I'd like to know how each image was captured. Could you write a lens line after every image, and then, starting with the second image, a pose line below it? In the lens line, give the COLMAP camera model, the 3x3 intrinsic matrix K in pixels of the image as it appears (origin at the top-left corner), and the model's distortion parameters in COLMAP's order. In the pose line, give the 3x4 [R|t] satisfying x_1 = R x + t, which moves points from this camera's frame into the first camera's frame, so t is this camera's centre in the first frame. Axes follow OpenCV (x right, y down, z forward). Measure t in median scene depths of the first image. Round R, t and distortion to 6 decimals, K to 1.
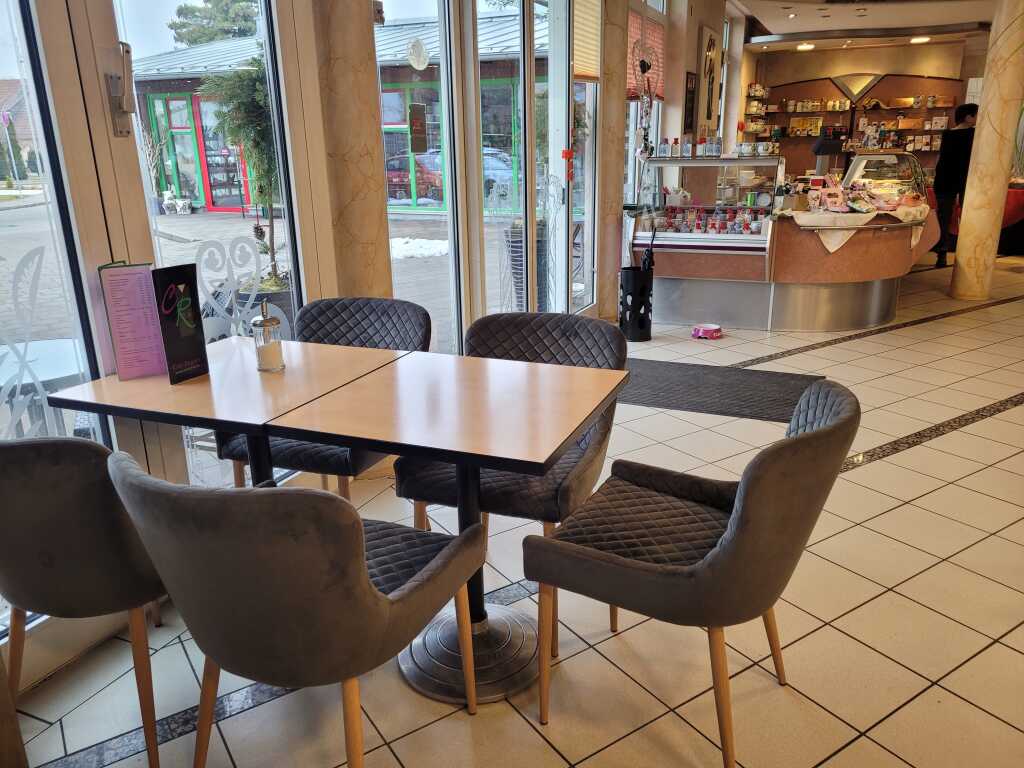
lens RADIAL K [[772.8, 0, 511.5], [0, 772.8, 394.1], [0, 0, 1]] dist [0.033586, -0.018488]
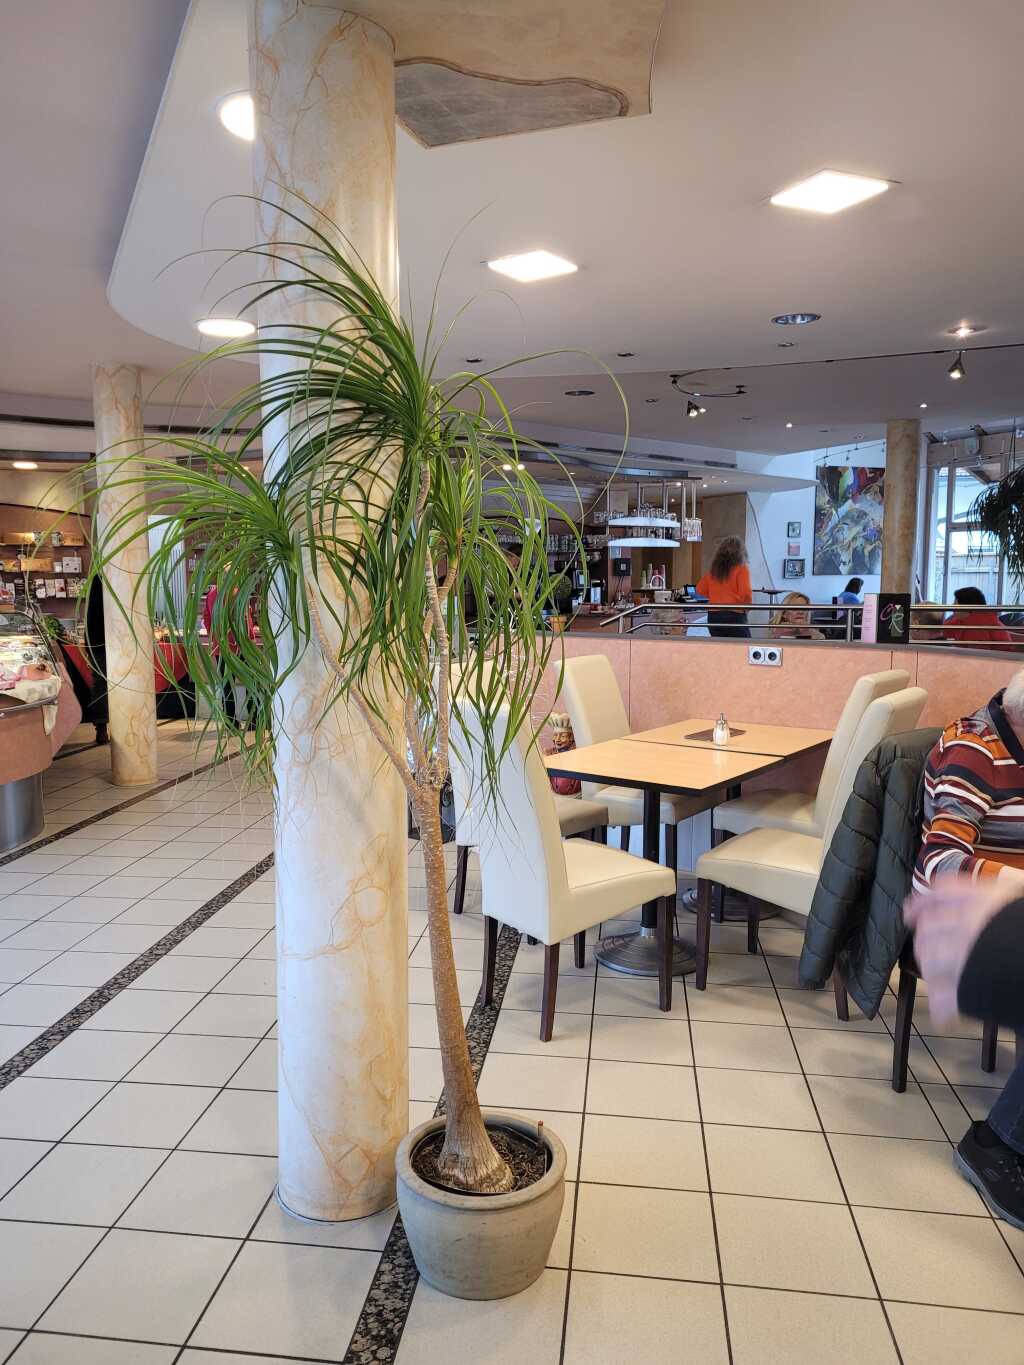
lens RADIAL K [[1030.2, 0, 511.4], [0, 1030.2, 679.8], [0, 0, 1]] dist [0.033586, -0.018488]
pose [[0.652620, -0.068289, 0.754602, 0.048844], [0.225068, 0.968449, -0.107009, -0.026264], [-0.723486, 0.239673, 0.647399, 0.019588]]
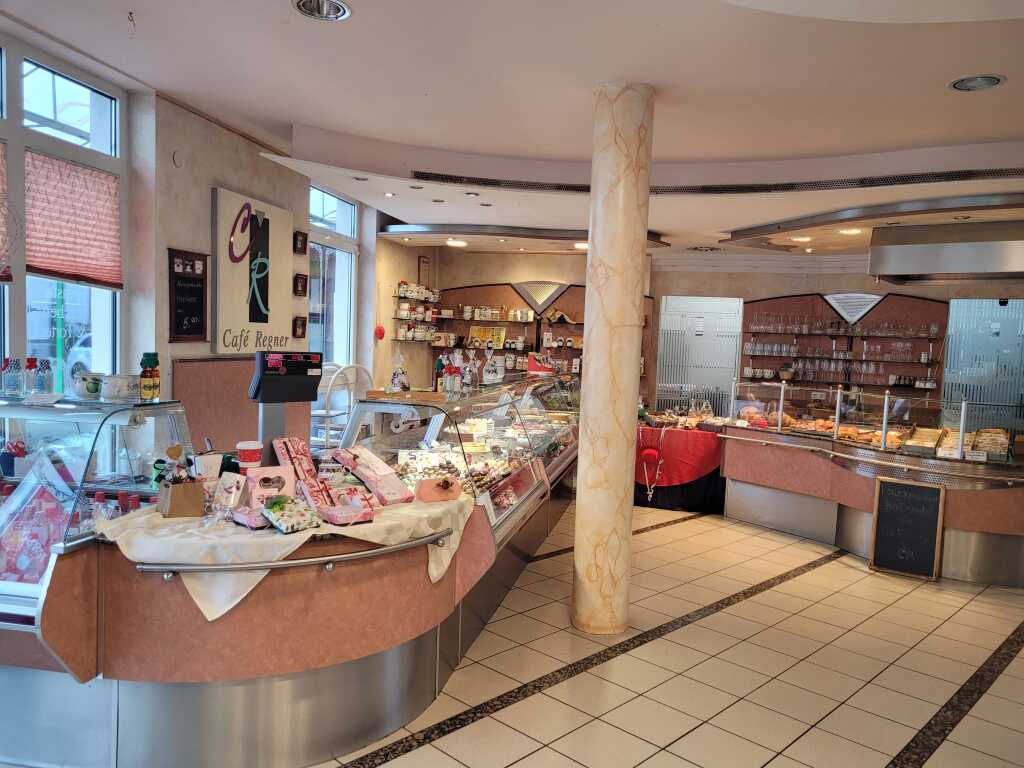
lens RADIAL K [[772.8, 0, 518.6], [0, 772.8, 397.8], [0, 0, 1]] dist [0.033586, -0.018488]
pose [[0.973271, 0.036383, 0.226758, 0.375323], [0.016669, 0.973576, -0.227753, -0.158465], [-0.229053, 0.225445, 0.946947, 0.391283]]
